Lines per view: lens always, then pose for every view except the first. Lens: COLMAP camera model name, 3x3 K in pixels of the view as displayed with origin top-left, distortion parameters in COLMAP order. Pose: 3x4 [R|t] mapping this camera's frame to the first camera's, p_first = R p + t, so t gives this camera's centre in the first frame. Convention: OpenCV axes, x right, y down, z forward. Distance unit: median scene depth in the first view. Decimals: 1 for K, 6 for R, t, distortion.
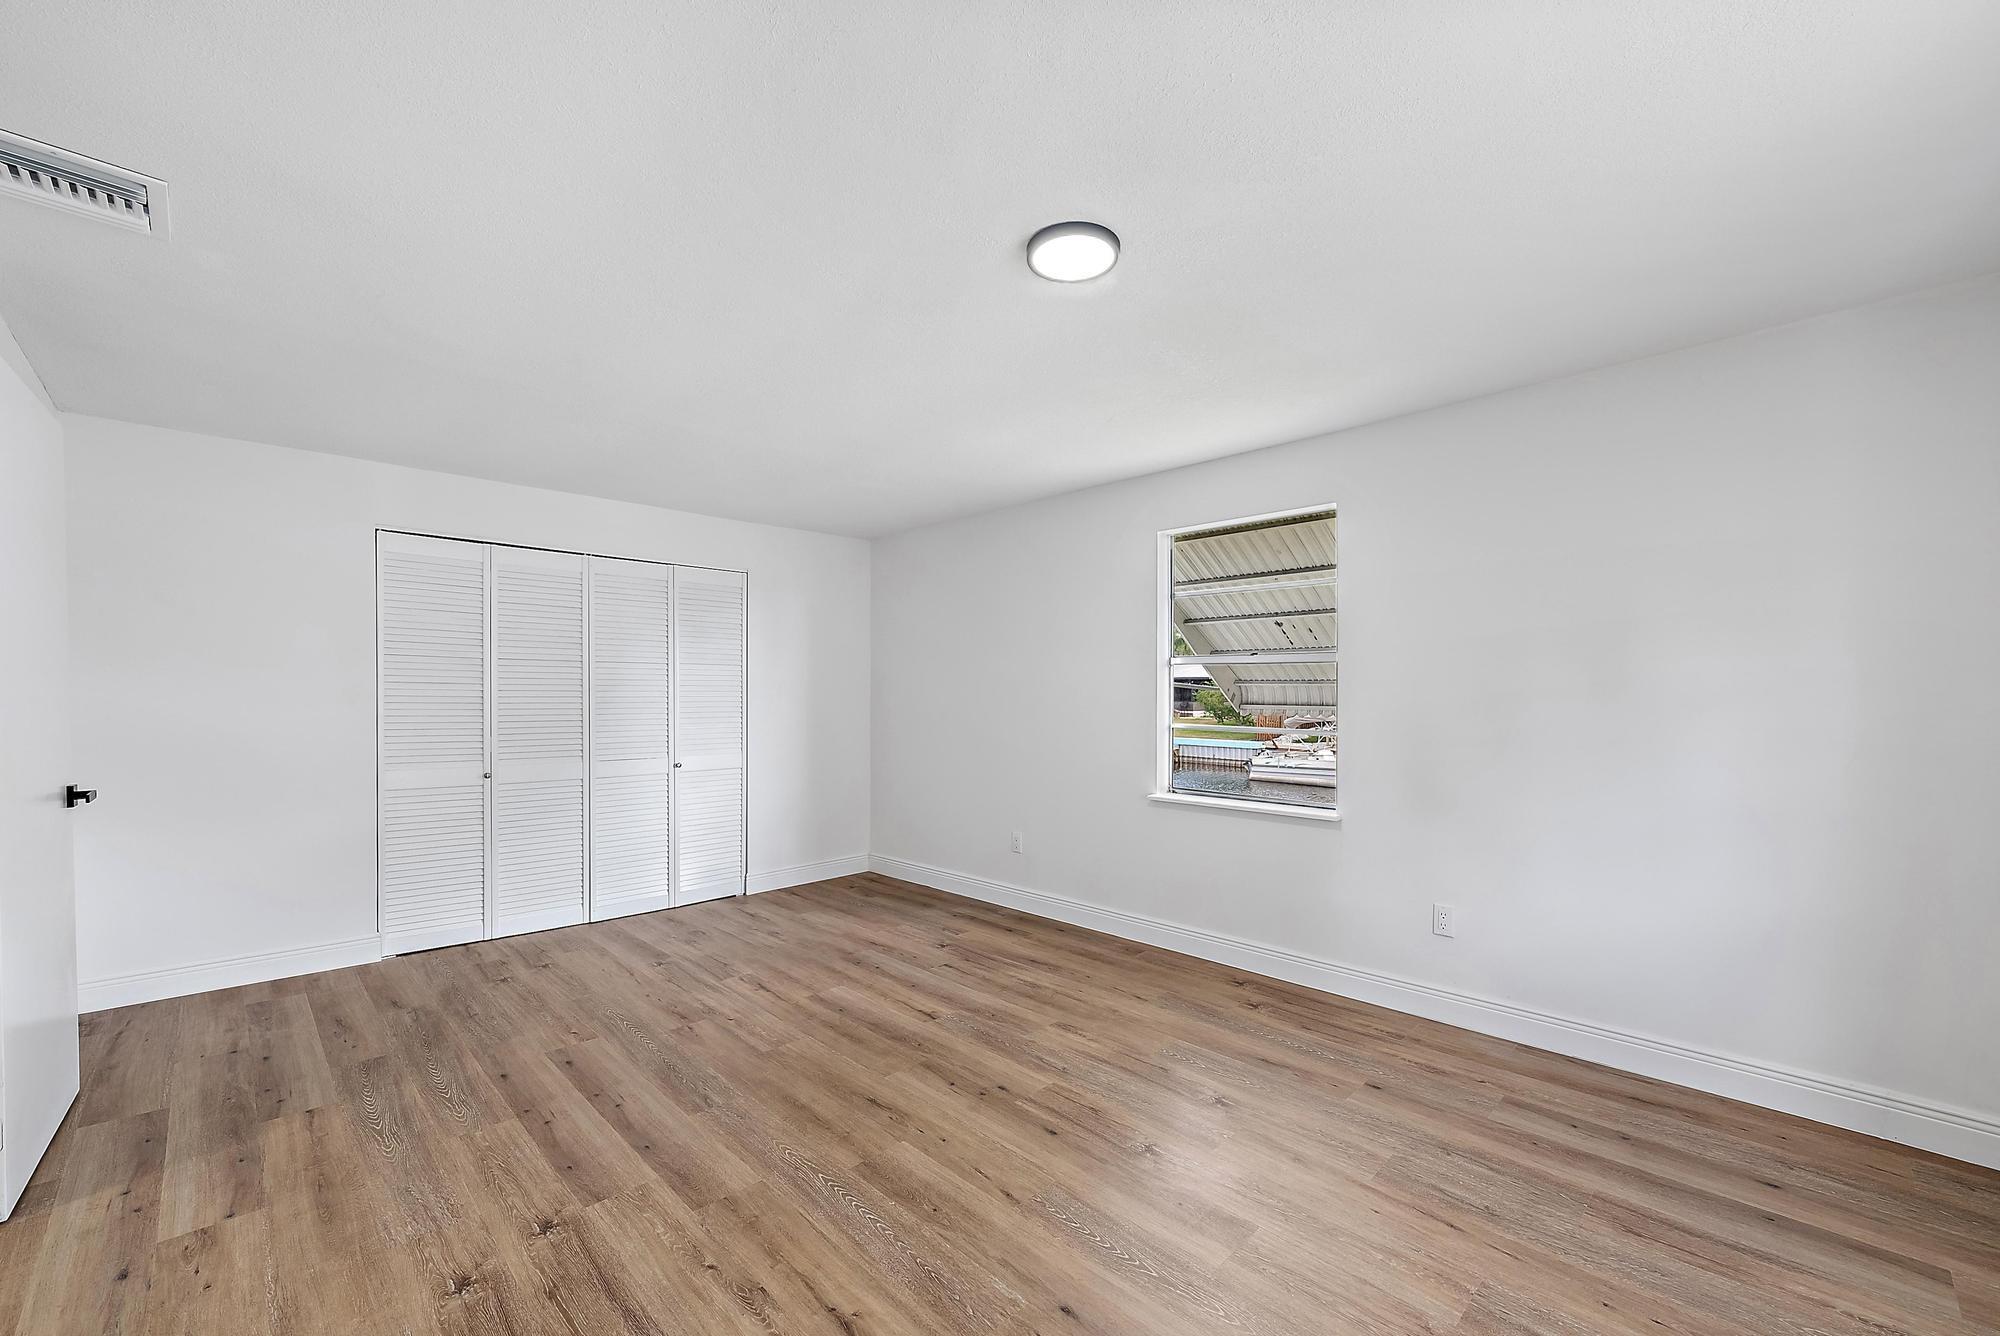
lens RADIAL K [[788.8, 0, 1003.2], [0, 788.8, 668.4], [0, 0, 1]] dist [-0.006093, -0.000055]
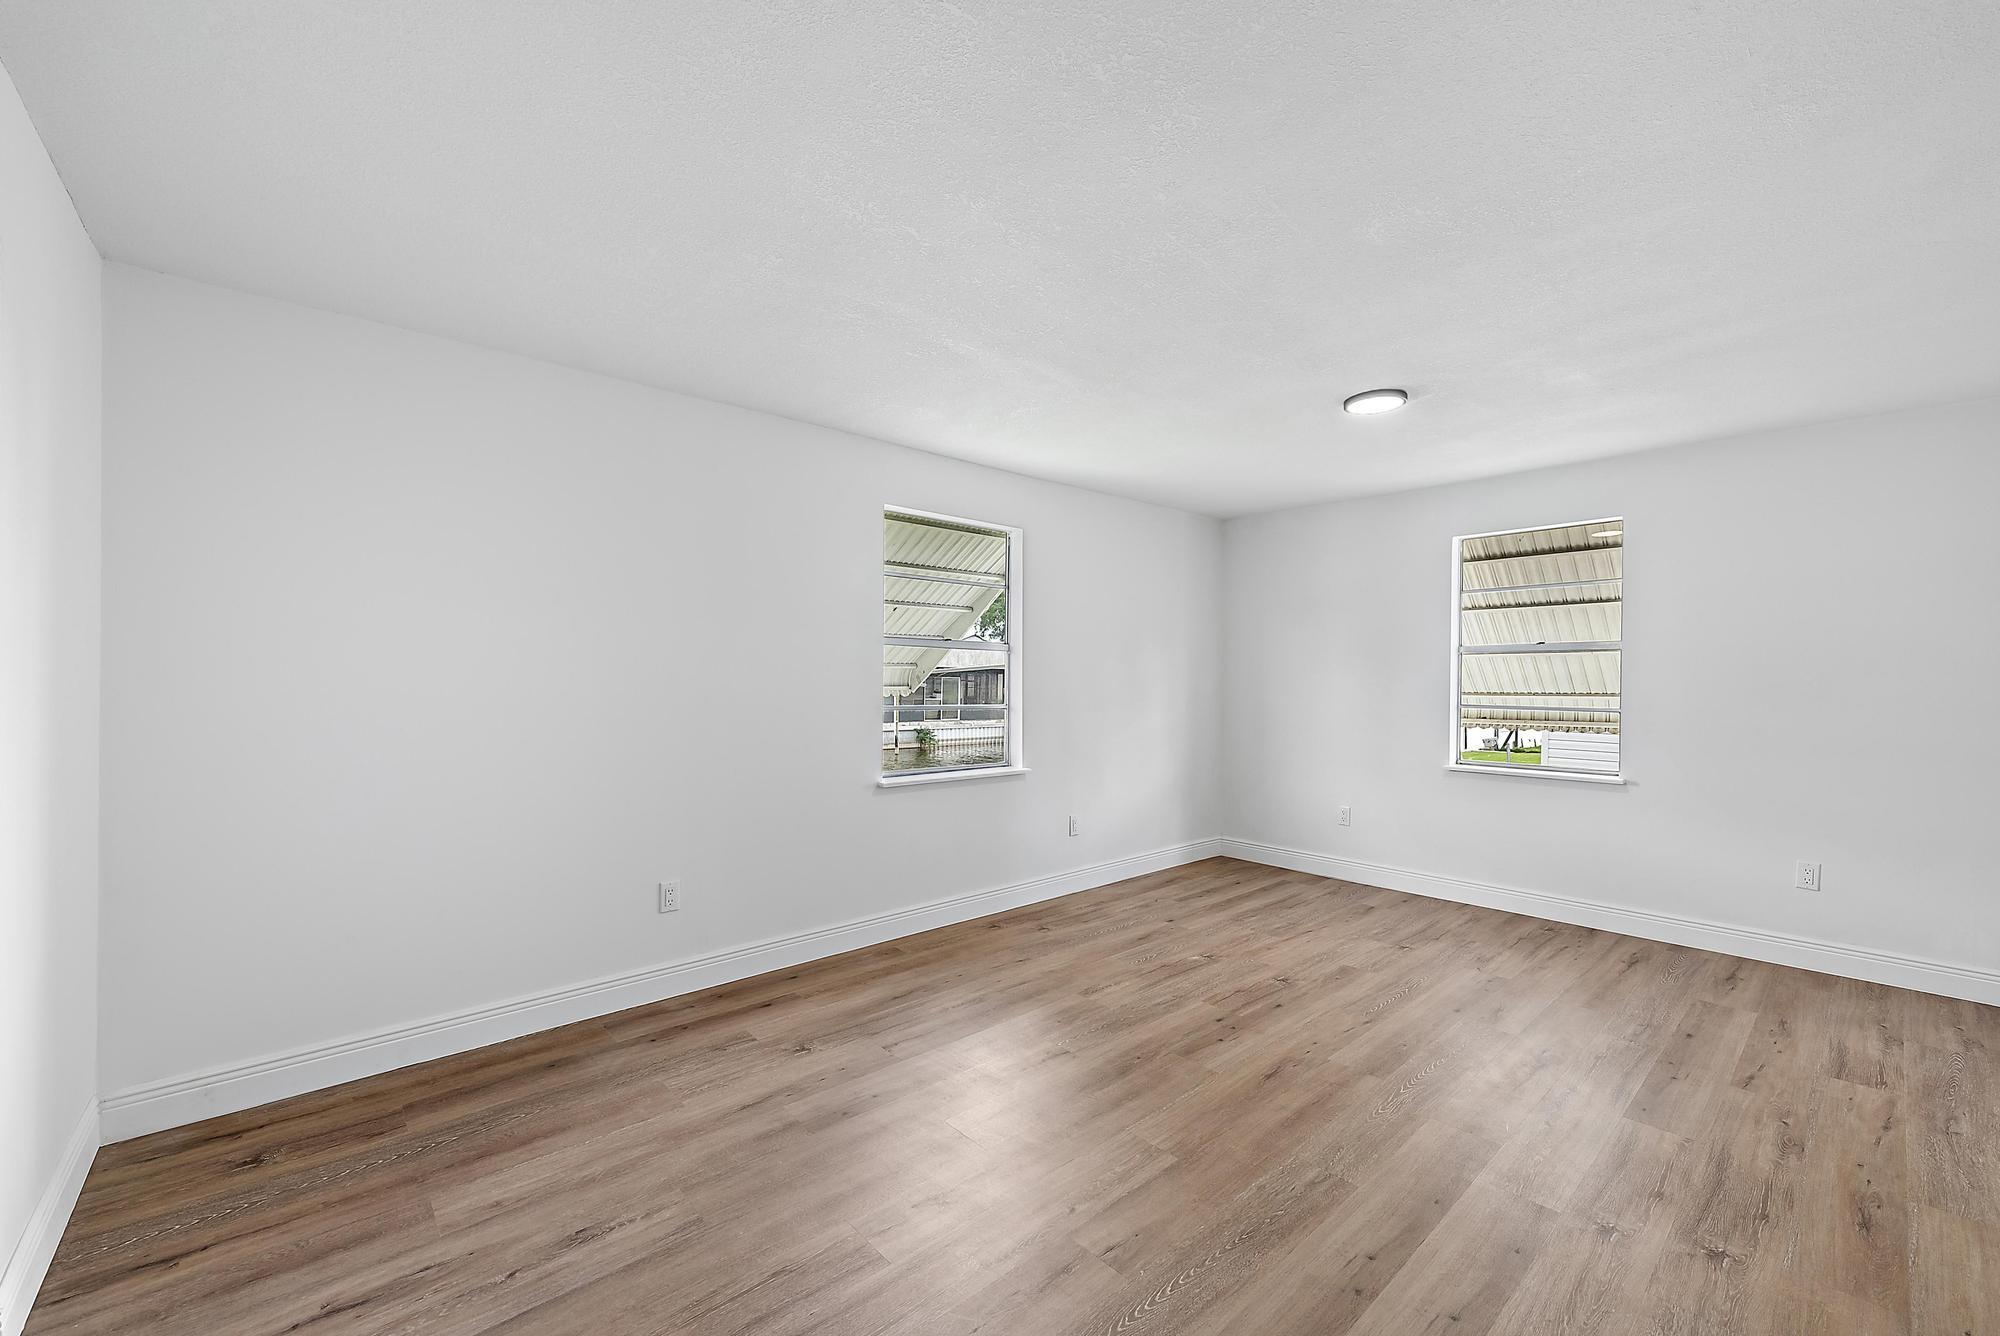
lens RADIAL K [[788.8, 0, 1003.2], [0, 788.8, 668.4], [0, 0, 1]] dist [-0.006093, -0.000055]
pose [[0.066905, 0.008385, 0.997724, -1.025924], [-0.035097, 0.999366, -0.006045, 0.027383], [-0.997142, -0.034612, 0.067157, 1.086620]]
